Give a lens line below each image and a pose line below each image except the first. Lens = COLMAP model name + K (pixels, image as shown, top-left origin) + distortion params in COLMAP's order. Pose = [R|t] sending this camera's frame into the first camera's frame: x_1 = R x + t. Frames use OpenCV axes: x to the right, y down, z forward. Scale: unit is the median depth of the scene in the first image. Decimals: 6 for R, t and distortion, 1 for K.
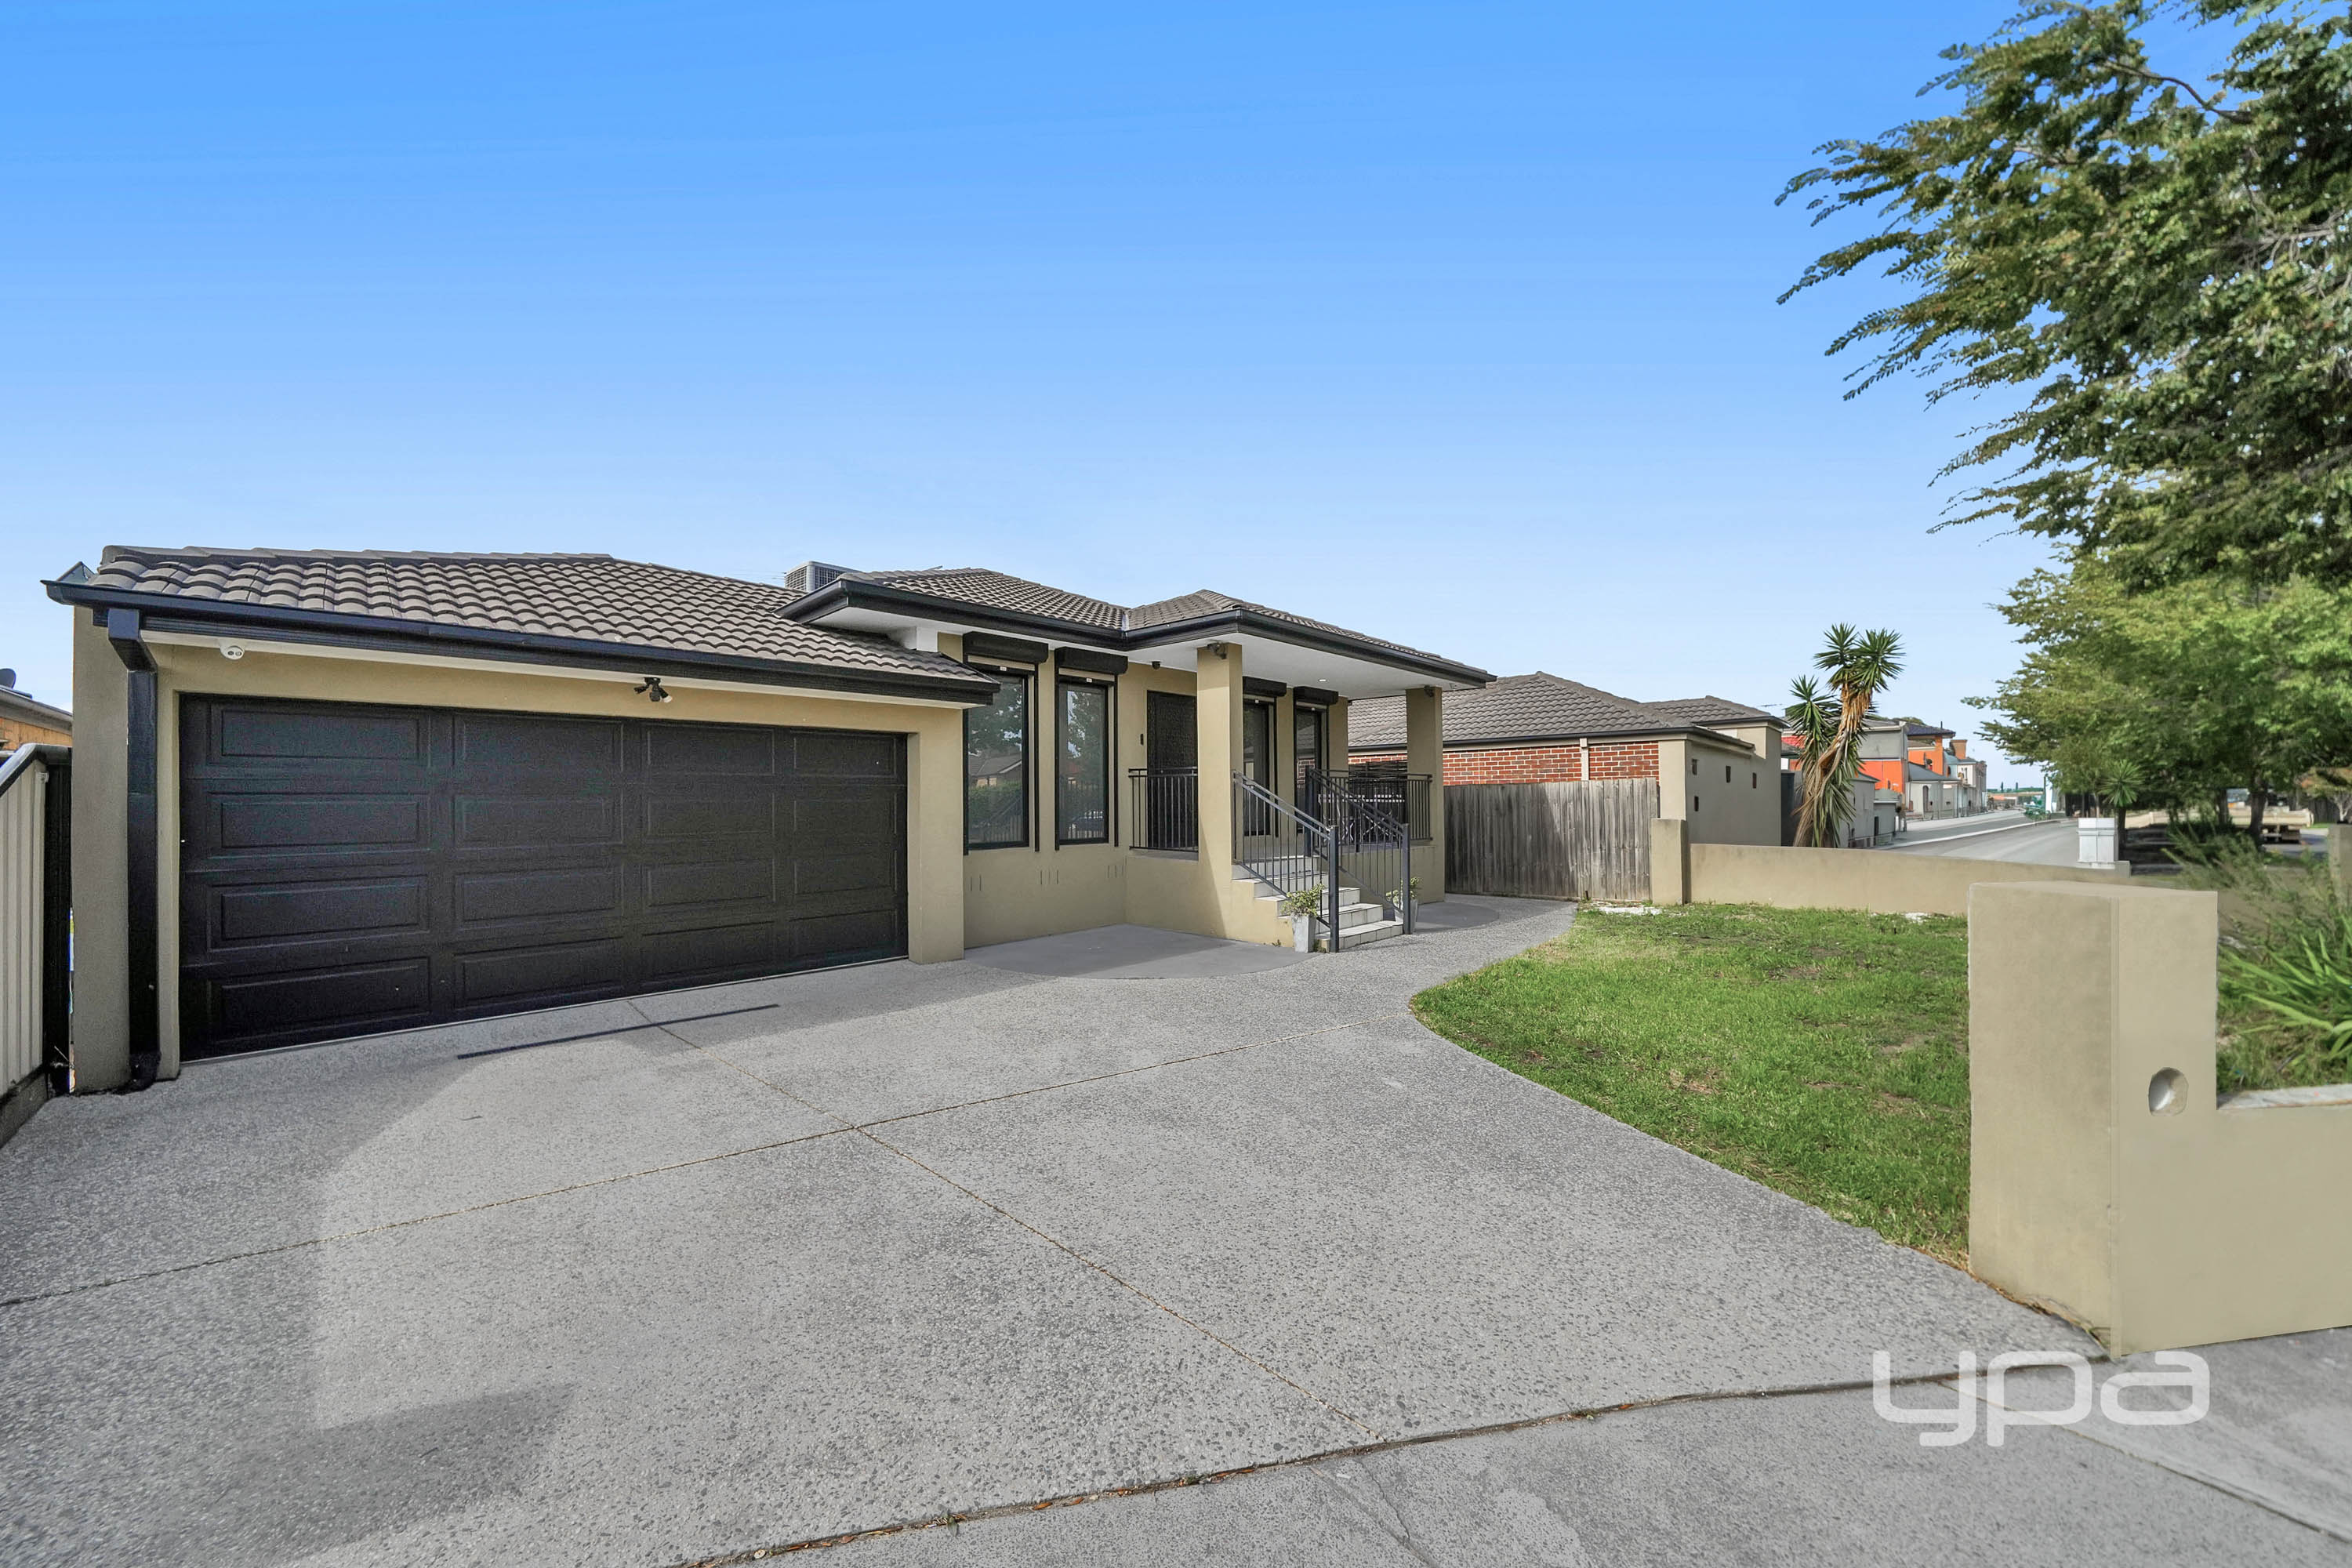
lens RADIAL K [[814.2, 0, 1163.0], [0, 814.2, 783.9], [0, 0, 1]] dist [-0.022821, 0.002280]
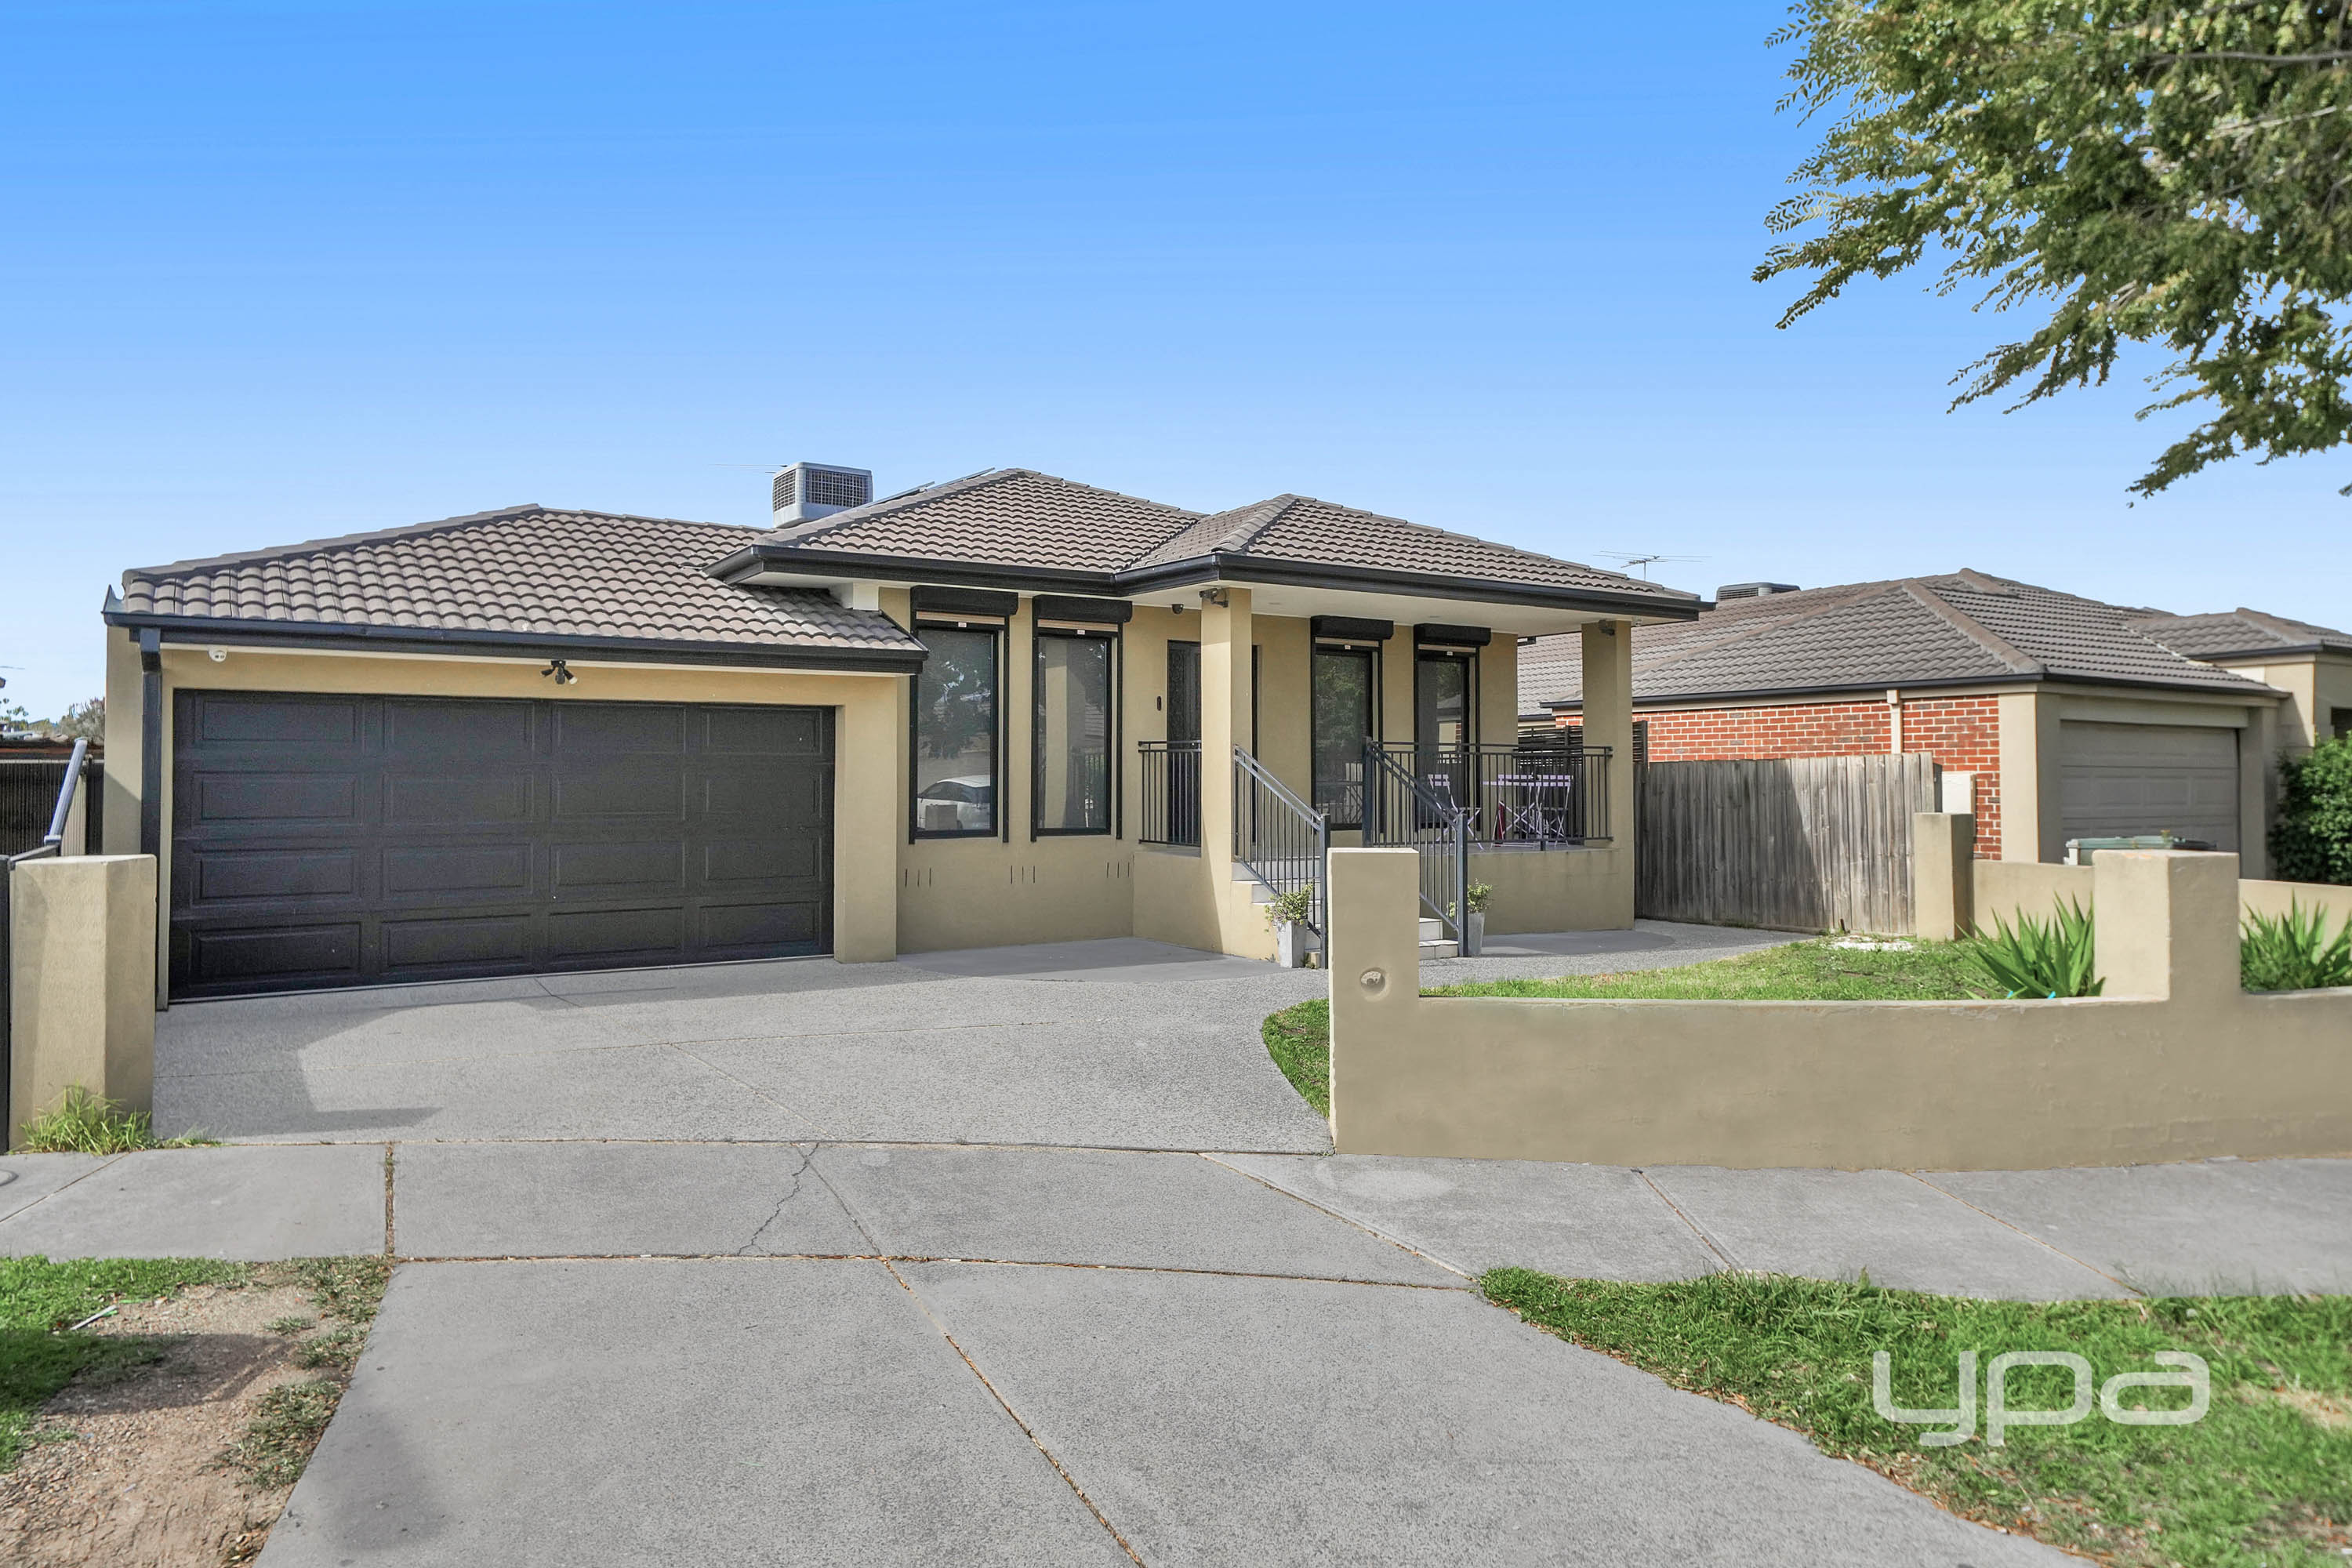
lens RADIAL K [[1471.4, 0, 1224.5], [0, 1471.4, 720.4], [0, 0, 1]] dist [0.028247, 0.003400]
pose [[0.980139, -0.003366, -0.198285, 0.353524], [-0.000843, 0.999776, -0.021137, -0.009900], [0.198312, 0.020884, 0.979916, -0.418876]]
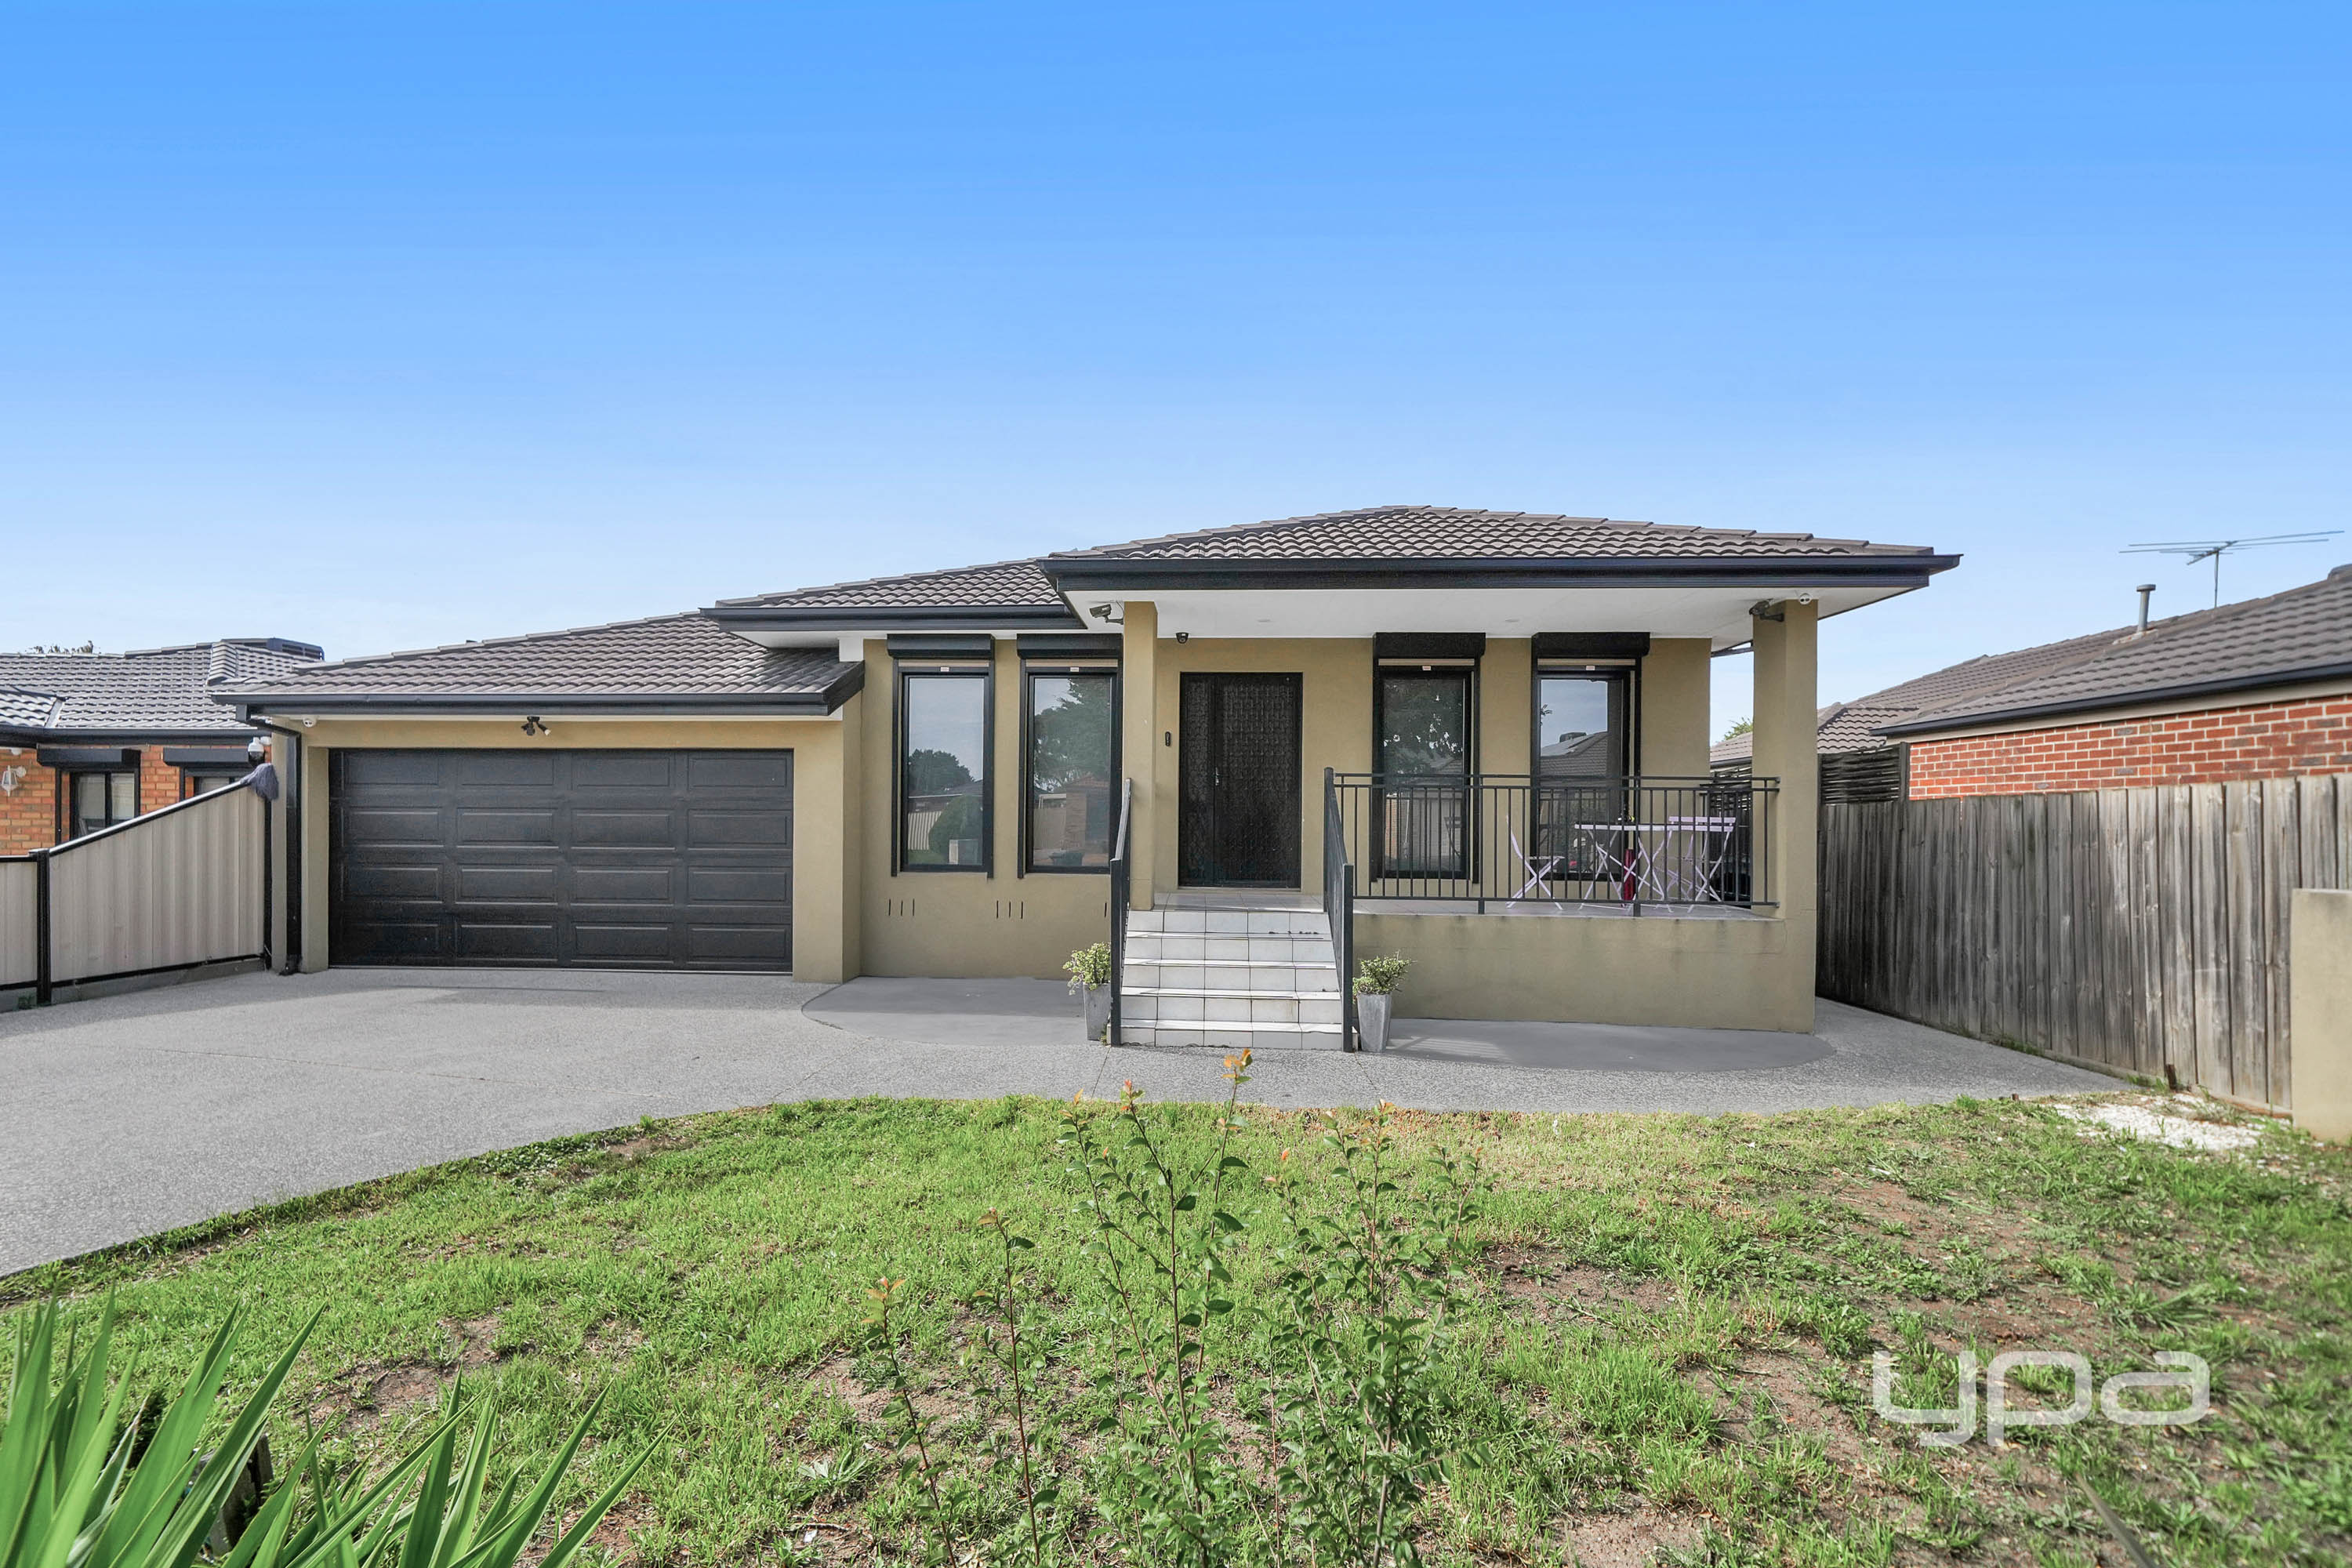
lens RADIAL K [[1051.8, 0, 1166.3], [0, 1051.8, 800.3], [0, 0, 1]] dist [0.010552, -0.000044]
pose [[0.667023, -0.003487, -0.745029, 0.778849], [0.002766, 0.999994, -0.002205, 0.004276], [0.745032, -0.000590, 0.667028, 0.391574]]
